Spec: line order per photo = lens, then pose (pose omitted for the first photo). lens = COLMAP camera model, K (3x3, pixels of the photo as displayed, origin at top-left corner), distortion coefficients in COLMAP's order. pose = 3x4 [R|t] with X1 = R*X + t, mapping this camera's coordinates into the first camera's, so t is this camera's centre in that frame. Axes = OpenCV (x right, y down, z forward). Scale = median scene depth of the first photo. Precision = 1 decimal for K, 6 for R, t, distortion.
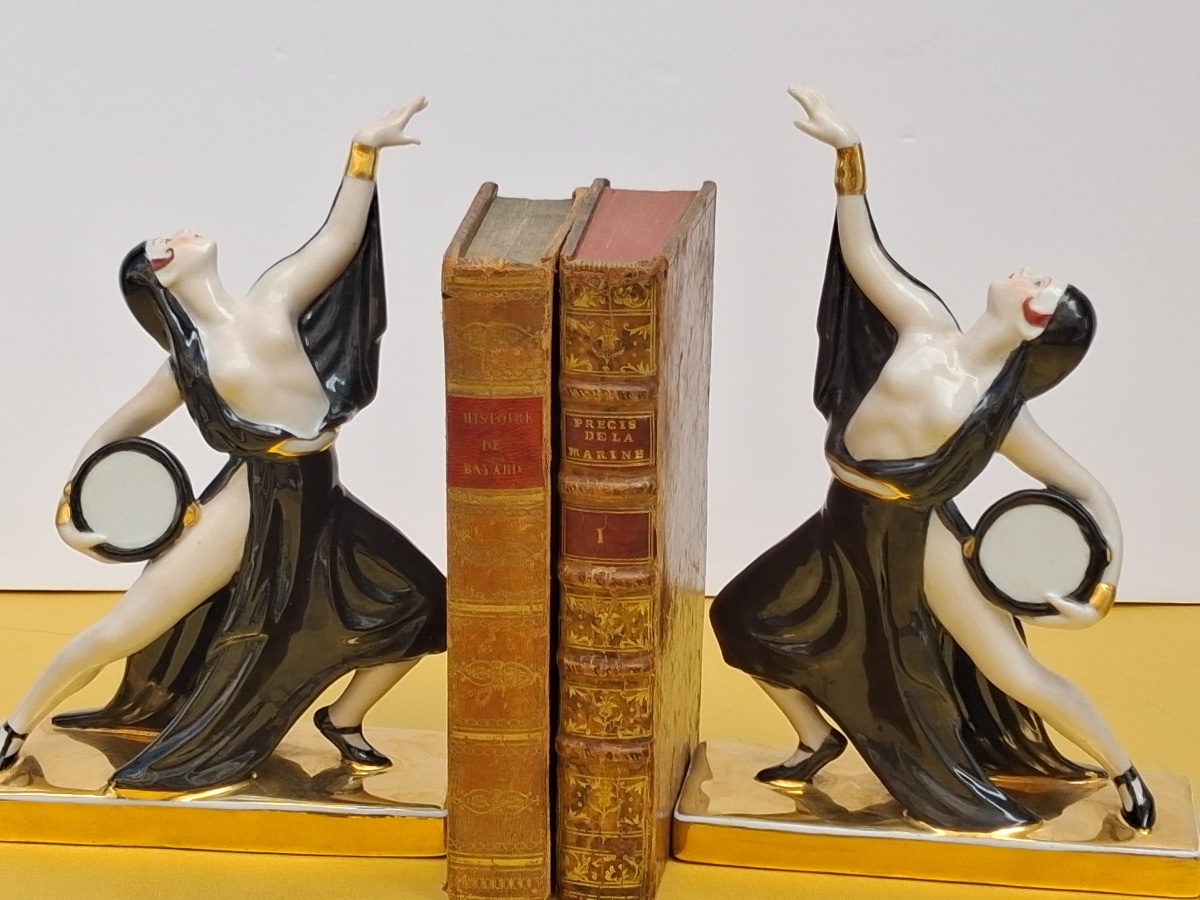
lens RADIAL K [[2678.0, 0, 560.3], [0, 2678.0, 445.9], [0, 0, 1]] dist [0.117157, -0.165319]
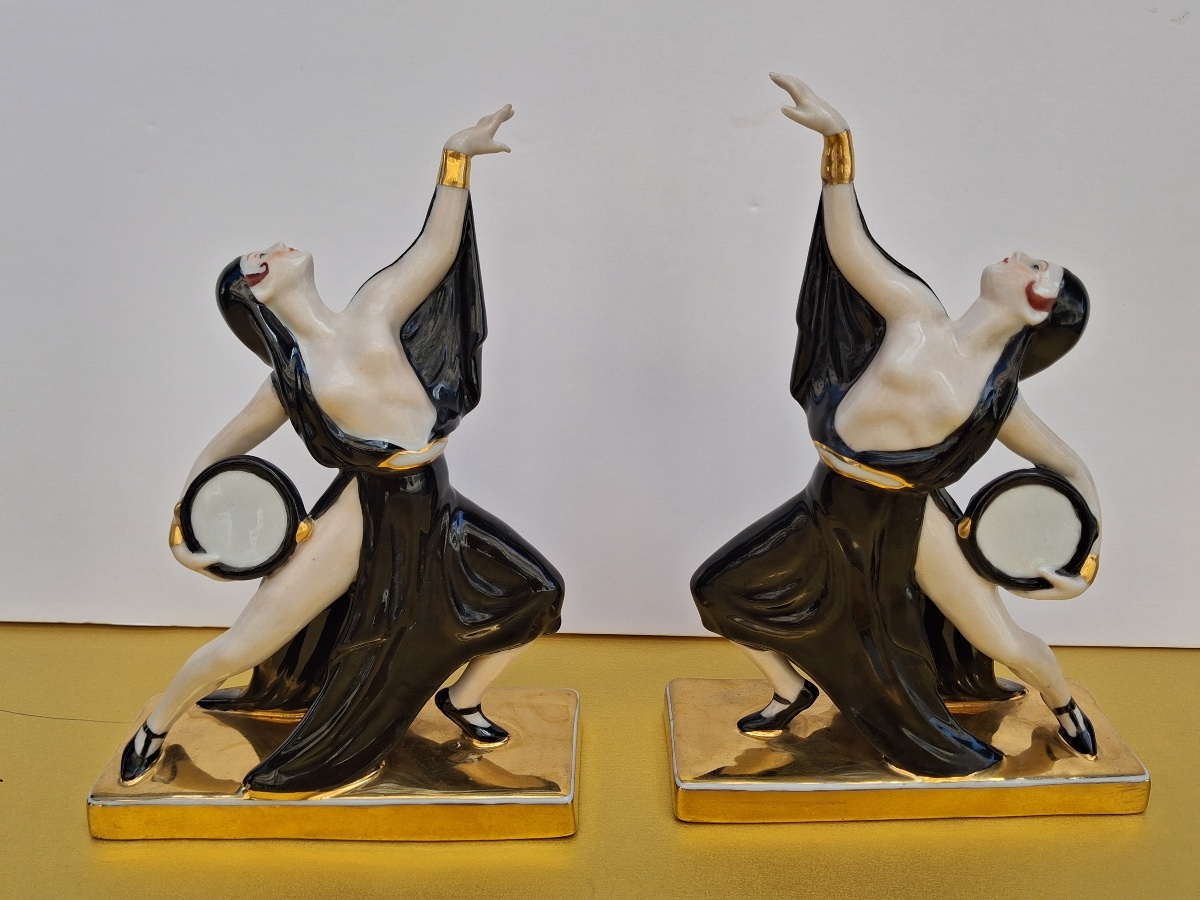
lens RADIAL K [[1142.8, 0, 599.3], [0, 1142.8, 479.1], [0, 0, 1]] dist [0.109226, -0.470215]
pose [[0.985807, -0.072138, 0.151595, -0.051436], [0.053752, 0.991066, 0.122064, -0.042400], [-0.159046, -0.112183, 0.980877, 0.587833]]
